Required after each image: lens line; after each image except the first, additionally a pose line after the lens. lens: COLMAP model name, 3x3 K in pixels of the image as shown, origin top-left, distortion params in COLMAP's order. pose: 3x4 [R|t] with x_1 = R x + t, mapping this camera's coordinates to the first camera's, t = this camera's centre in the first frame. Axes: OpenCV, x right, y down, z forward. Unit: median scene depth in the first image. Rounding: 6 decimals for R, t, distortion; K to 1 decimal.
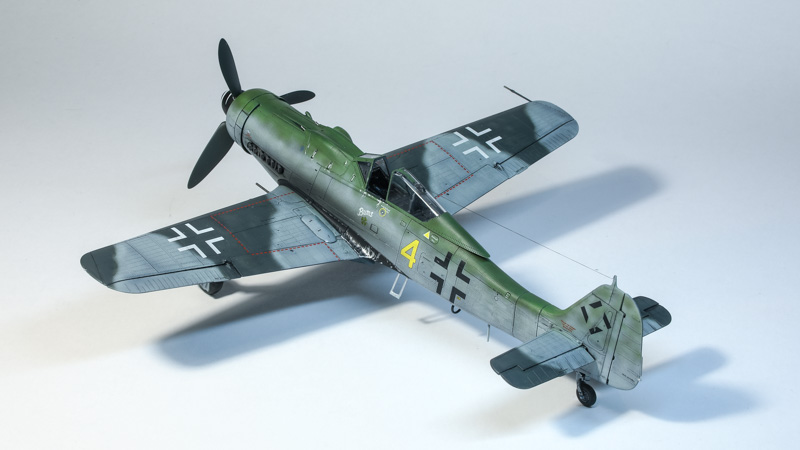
lens RADIAL K [[2271.6, 0, 400.0], [0, 2271.6, 225.0], [0, 0, 1]] dist [0.072085, 0.170703]
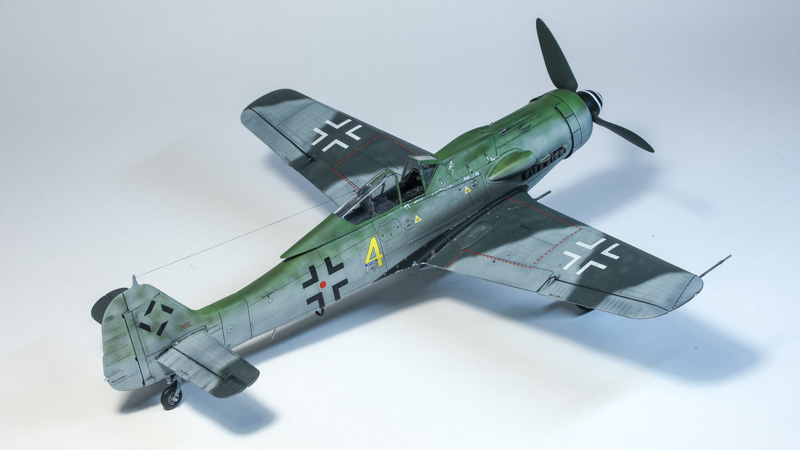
lens RADIAL K [[2153.4, 0, 322.7], [0, 2153.4, 224.7], [0, 0, 1]] dist [0.136608, 0.091919]
pose [[-0.070923, 0.432849, -0.898672, 0.839905], [-0.383066, 0.820037, 0.425205, -0.387000], [0.920994, 0.374408, 0.107650, 0.897401]]
